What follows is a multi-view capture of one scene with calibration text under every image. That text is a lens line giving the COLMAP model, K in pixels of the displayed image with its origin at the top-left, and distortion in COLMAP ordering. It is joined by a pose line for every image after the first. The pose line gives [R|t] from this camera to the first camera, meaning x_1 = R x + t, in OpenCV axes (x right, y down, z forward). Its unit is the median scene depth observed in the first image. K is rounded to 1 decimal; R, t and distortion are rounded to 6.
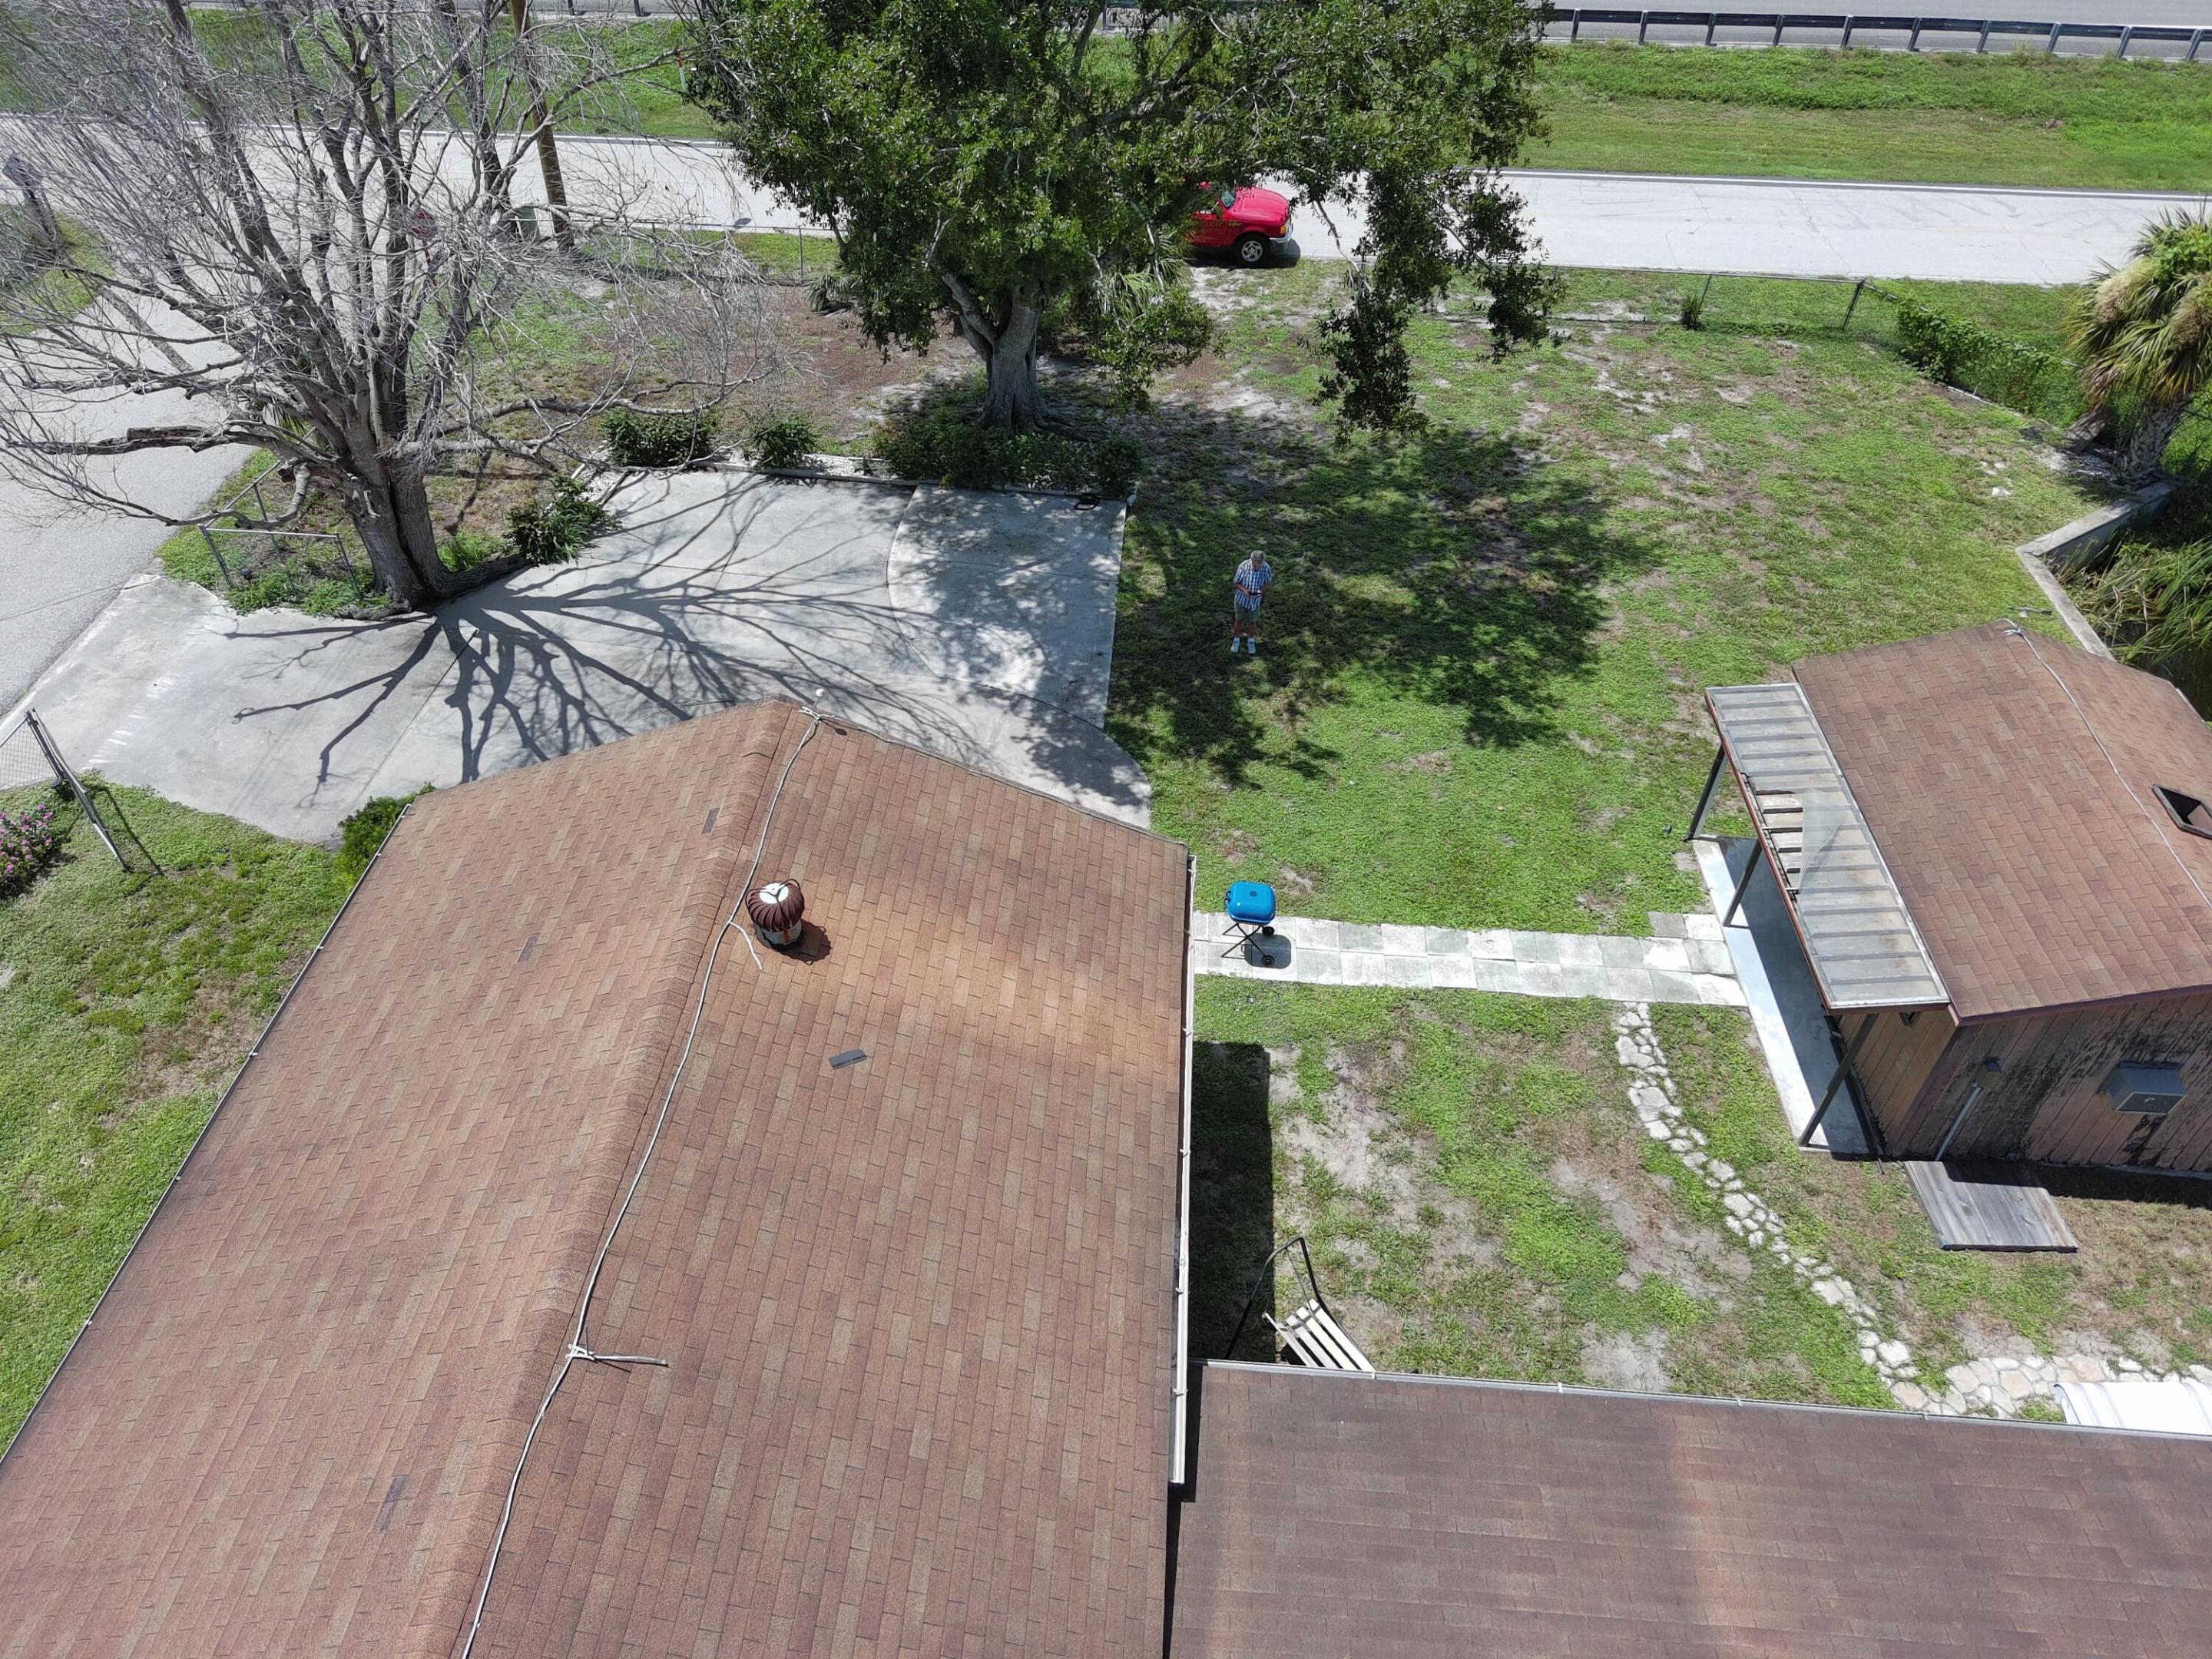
lens RADIAL K [[1506.7, 0, 1108.4], [0, 1506.7, 832.2], [0, 0, 1]] dist [0.023911, -0.002328]
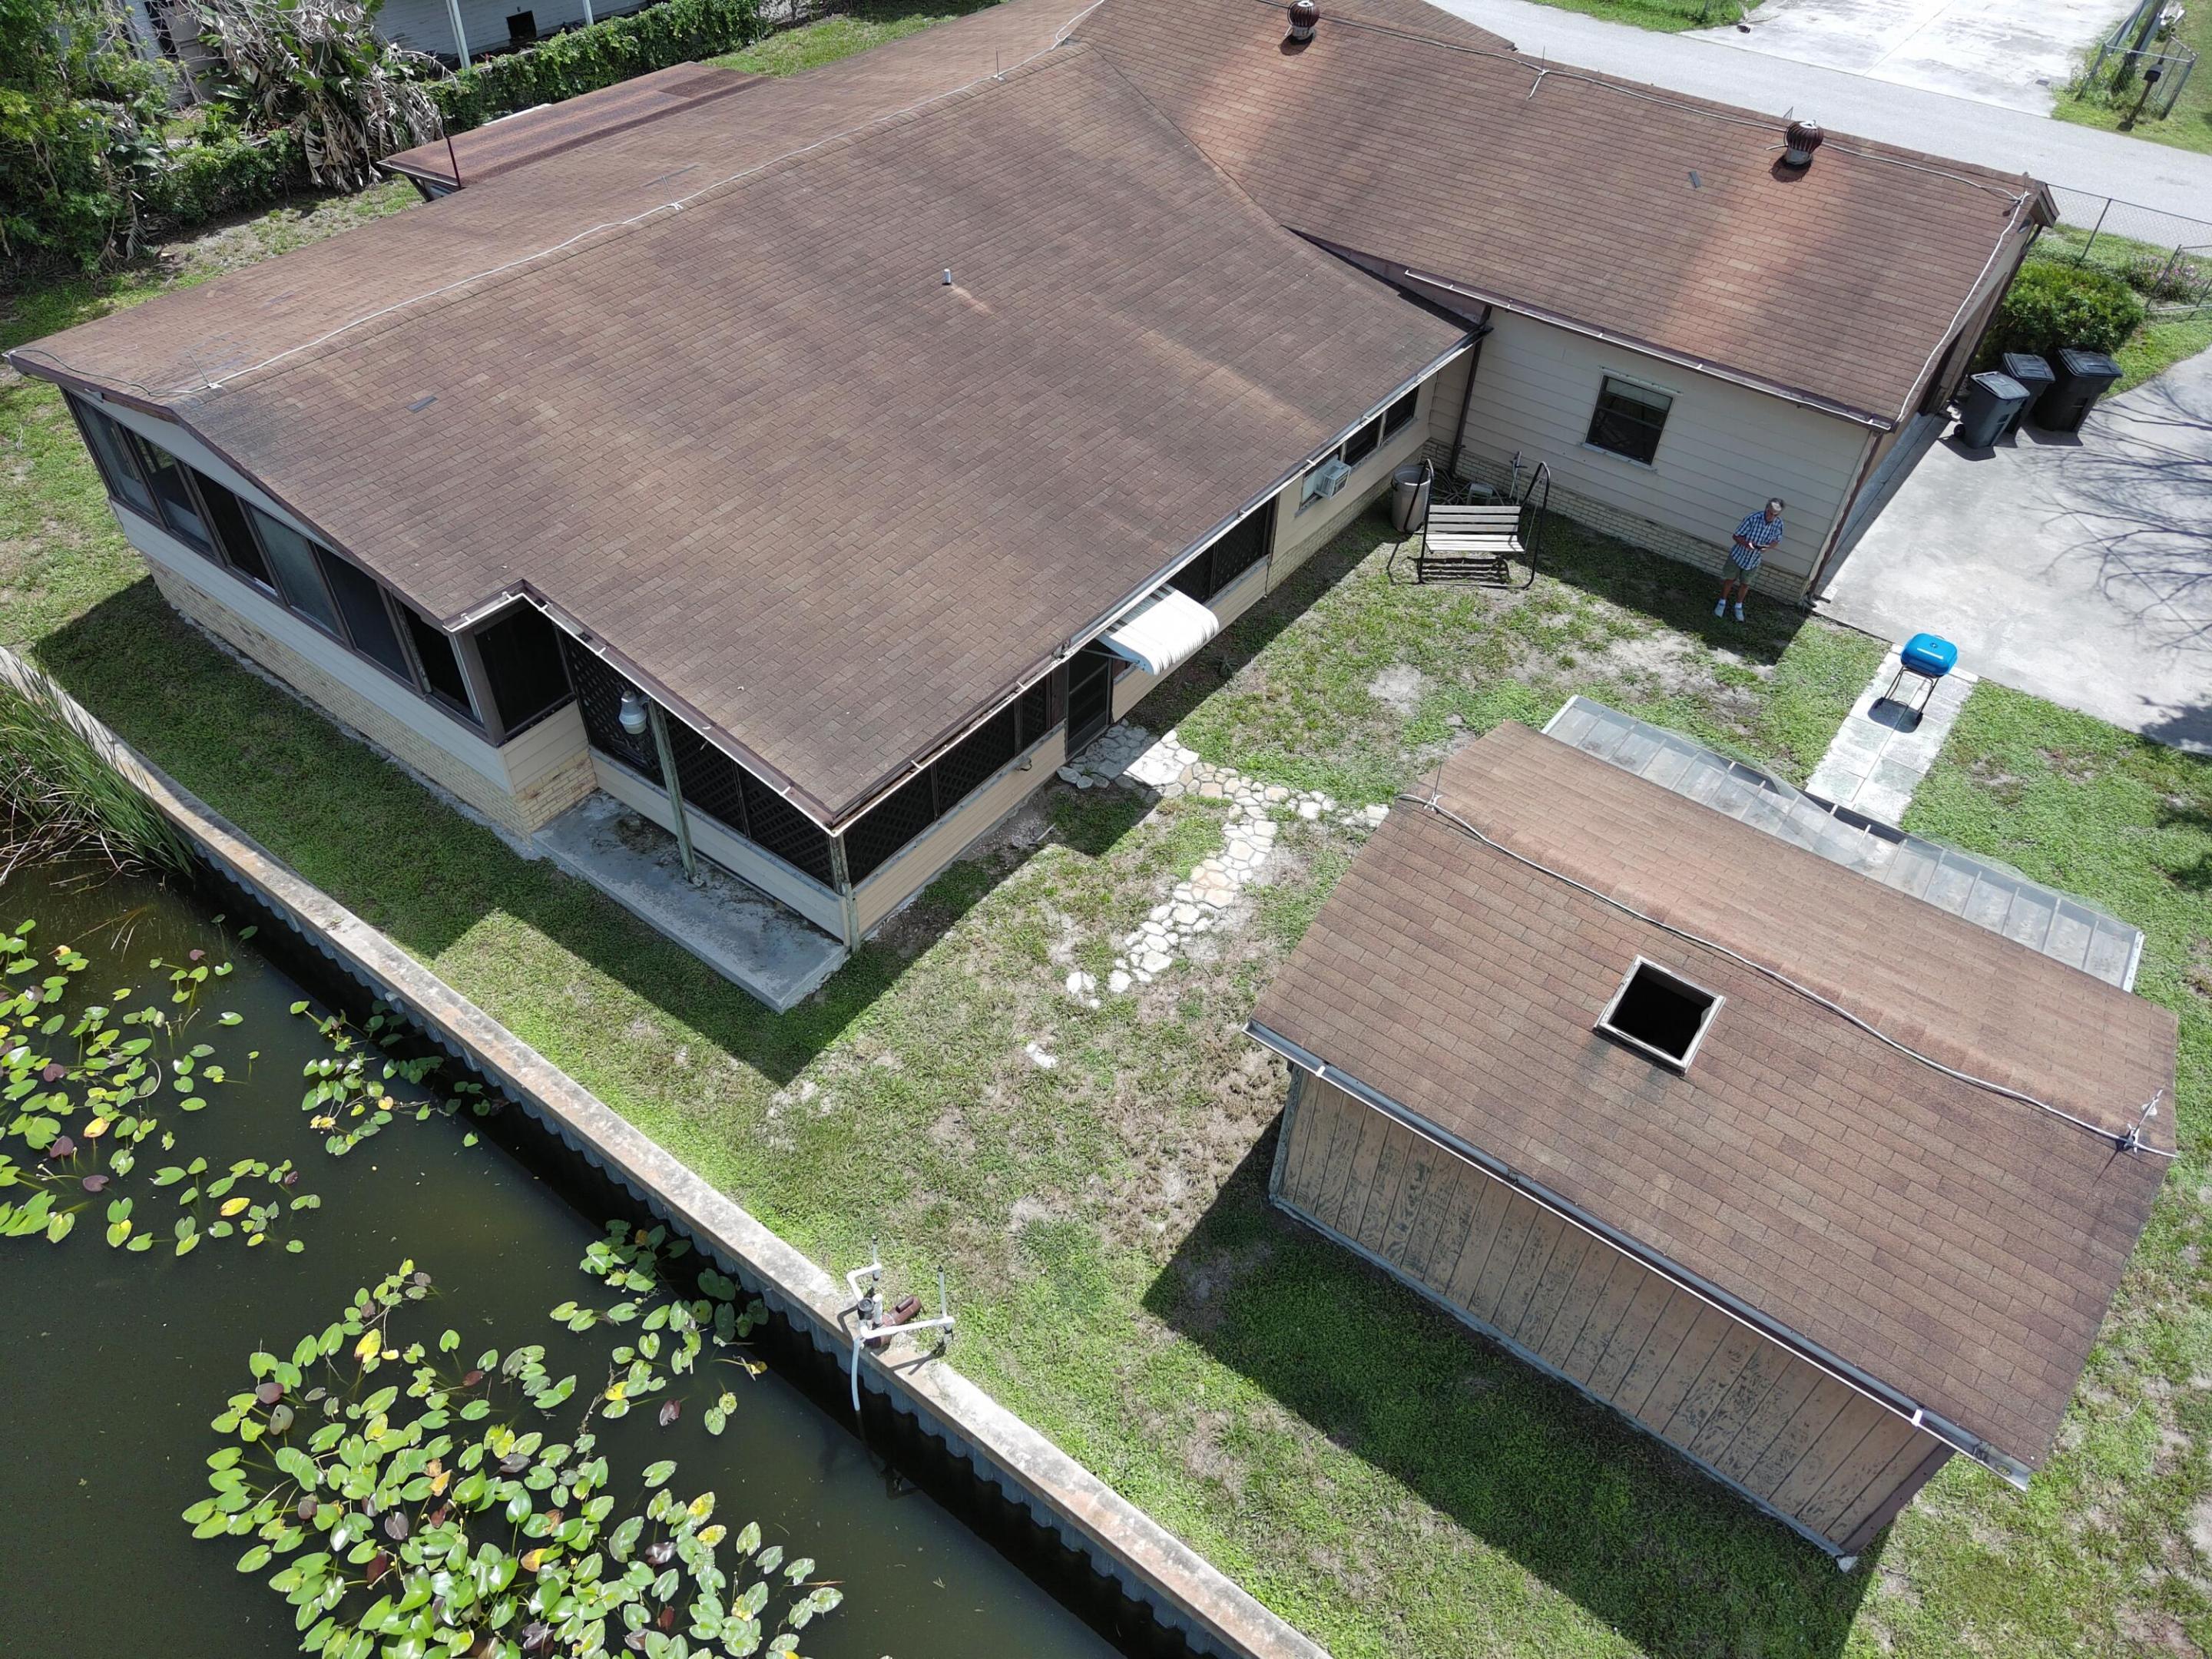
lens RADIAL K [[1506.2, 0, 1101.8], [0, 1506.2, 819.5], [0, 0, 1]] dist [0.033716, -0.040149]
pose [[-0.548546, 0.552470, -0.627594, 1.180763], [-0.592883, 0.272253, 0.757871, -0.391968], [0.589566, 0.787816, 0.178207, 0.618466]]
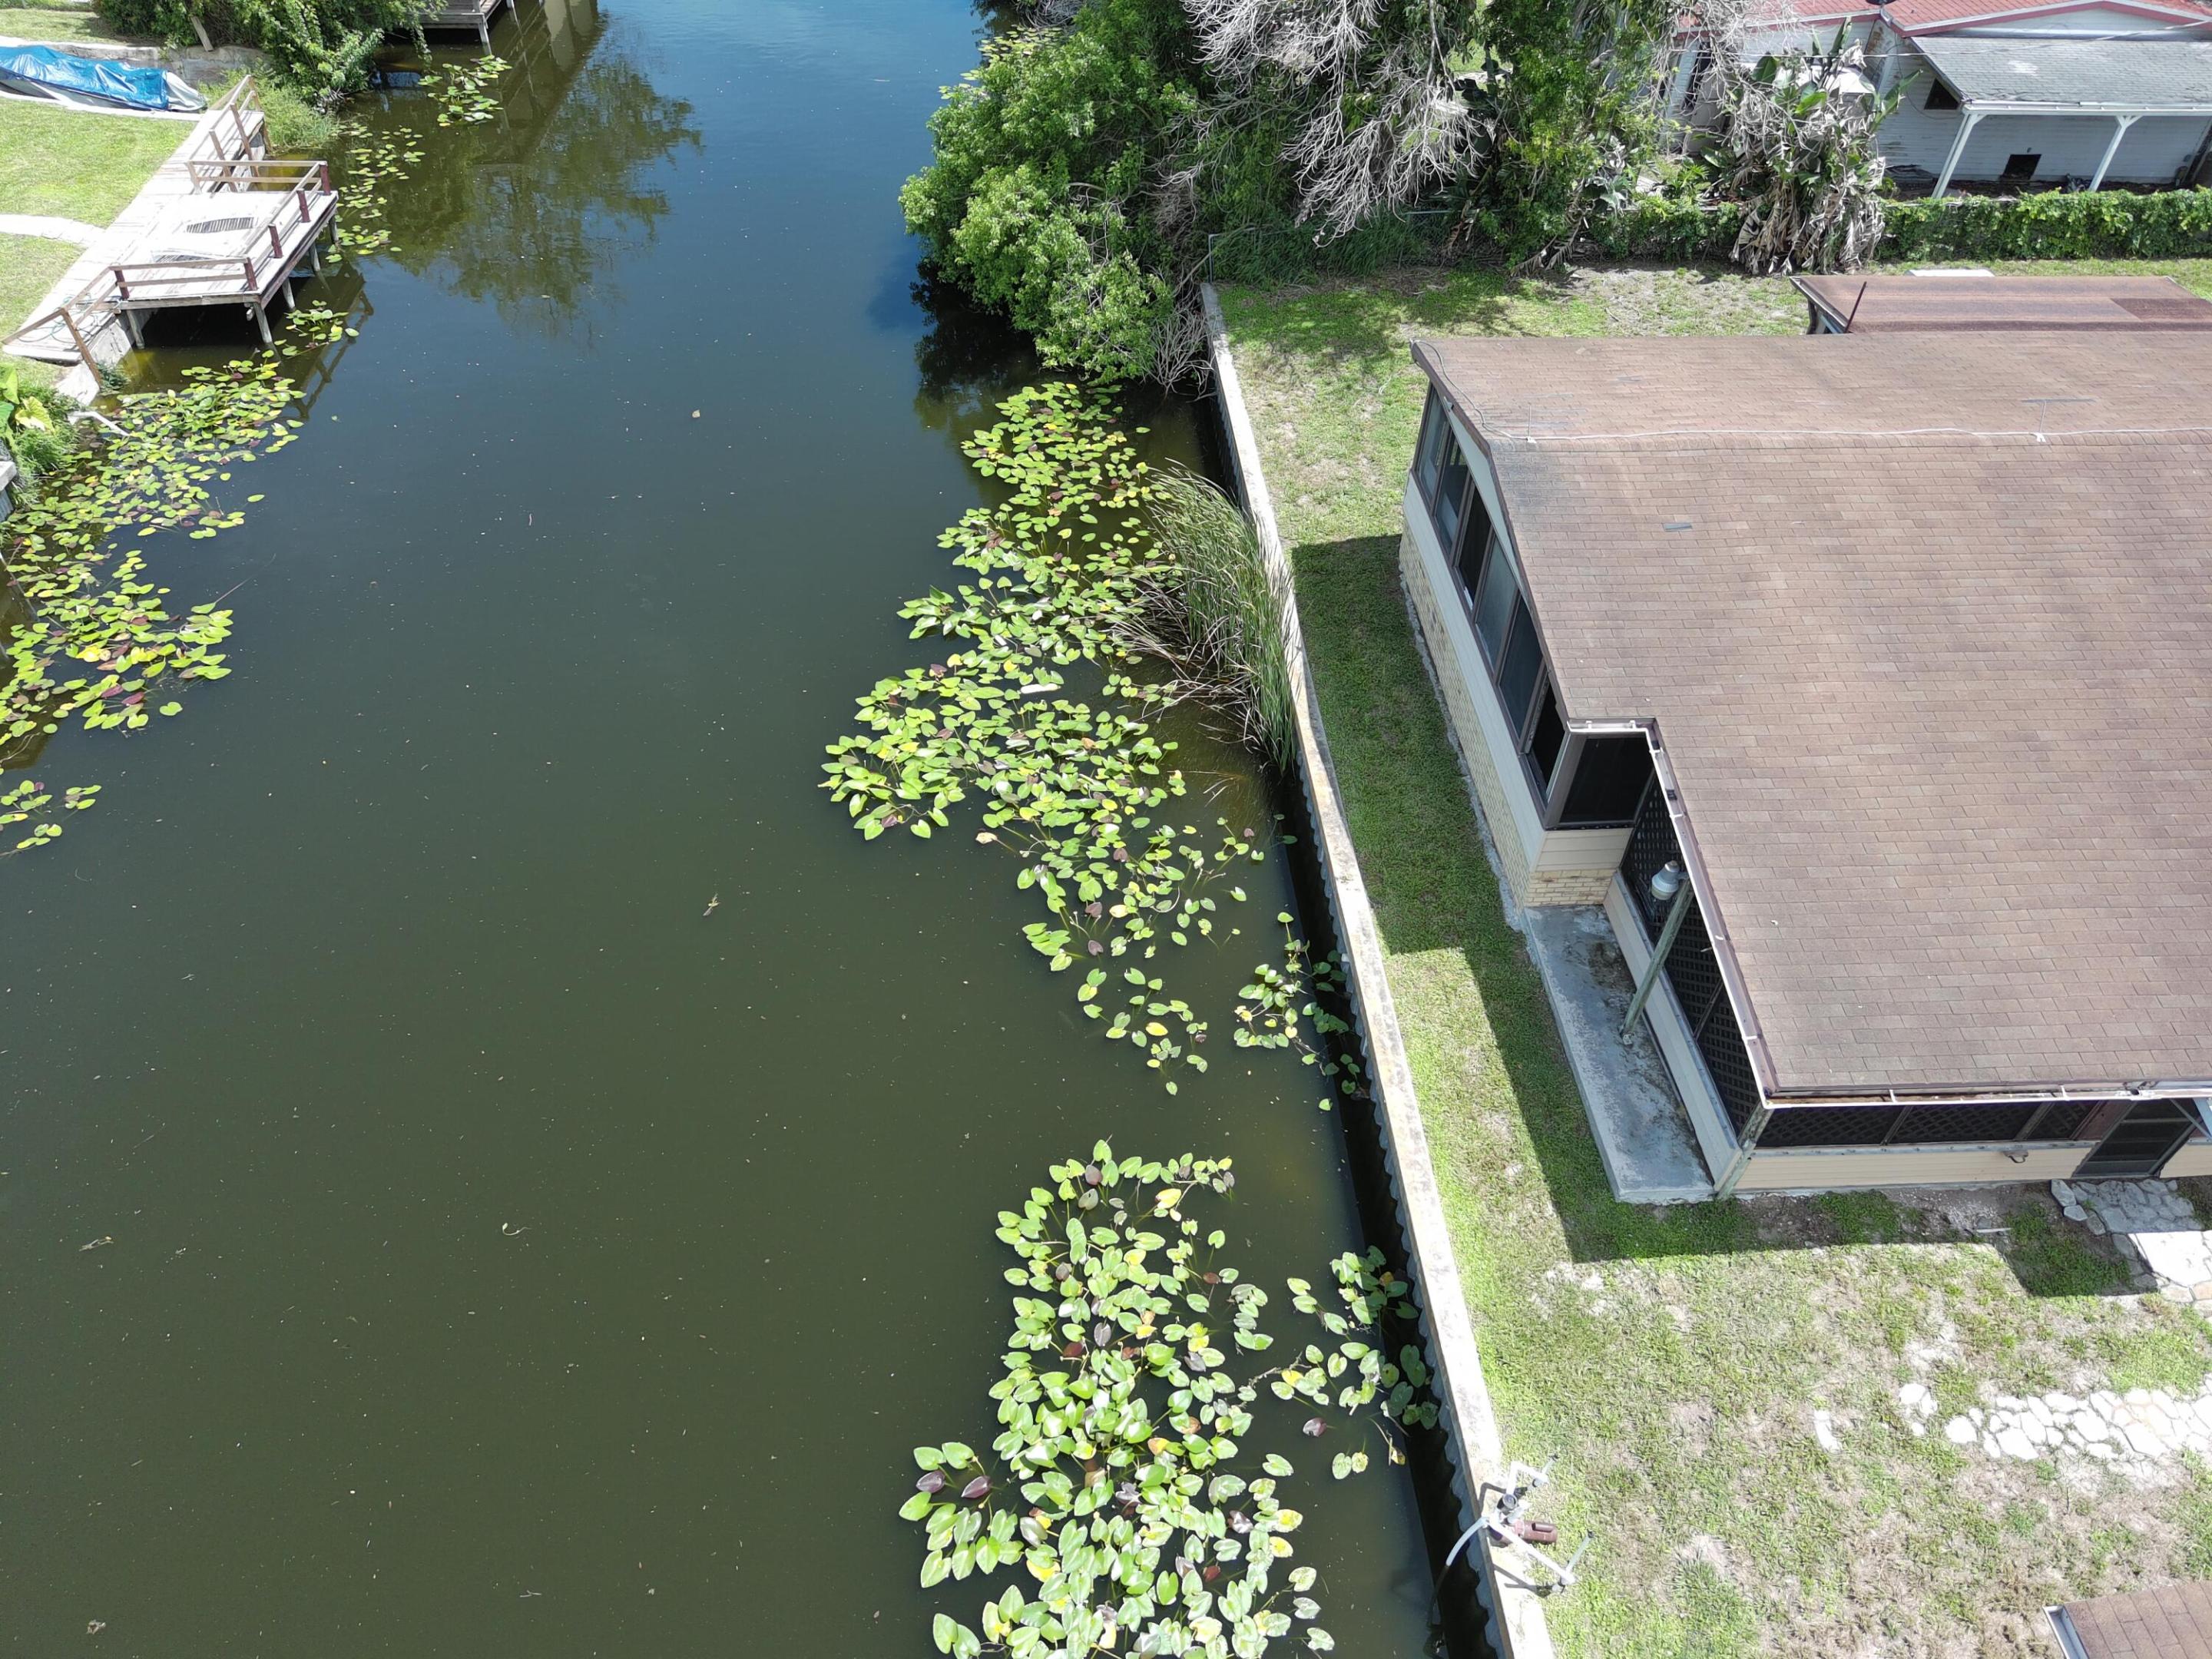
lens RADIAL K [[1503.4, 0, 1103.9], [0, 1503.4, 818.3], [0, 0, 1]] dist [0.018854, -0.018751]
pose [[-0.992642, 0.049943, -0.110308, 1.177958], [-0.107428, 0.057090, 0.992572, -0.442247], [0.055870, 0.997119, -0.051304, 0.557390]]
